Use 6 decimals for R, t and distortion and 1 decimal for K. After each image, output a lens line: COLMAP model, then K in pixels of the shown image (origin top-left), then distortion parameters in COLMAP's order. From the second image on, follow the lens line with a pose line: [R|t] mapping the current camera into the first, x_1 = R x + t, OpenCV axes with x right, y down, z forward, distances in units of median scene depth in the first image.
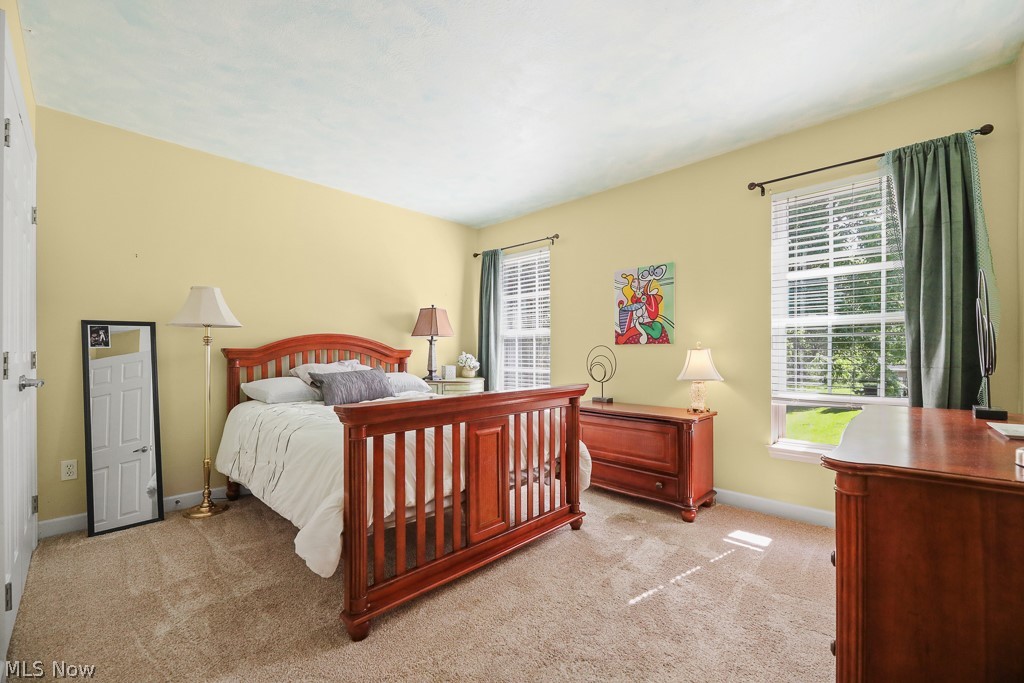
lens RADIAL K [[416.4, 0, 512.4], [0, 416.4, 352.9], [0, 0, 1]] dist [0.000230, 0.000020]
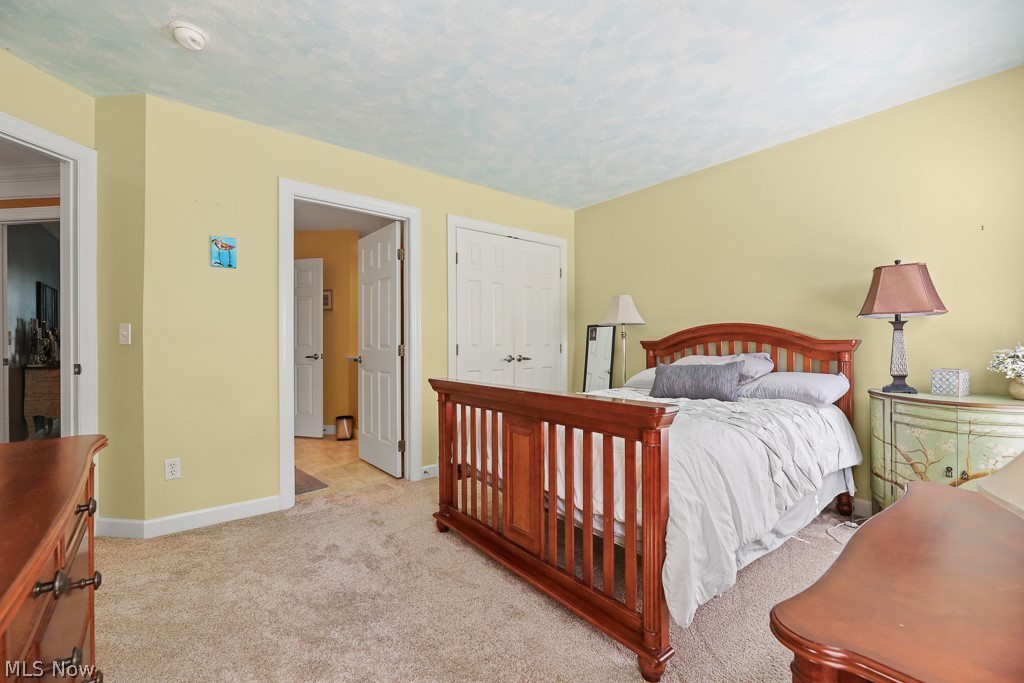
lens RADIAL K [[417.6, 0, 512.0], [0, 417.6, 341.5], [0, 0, 1]] dist [-0.000188, -0.000029]
pose [[-0.112484, -0.005878, -0.993636, 0.638357], [0.000189, 0.999982, -0.005936, -0.001061], [0.993654, -0.000855, -0.112481, 0.805492]]
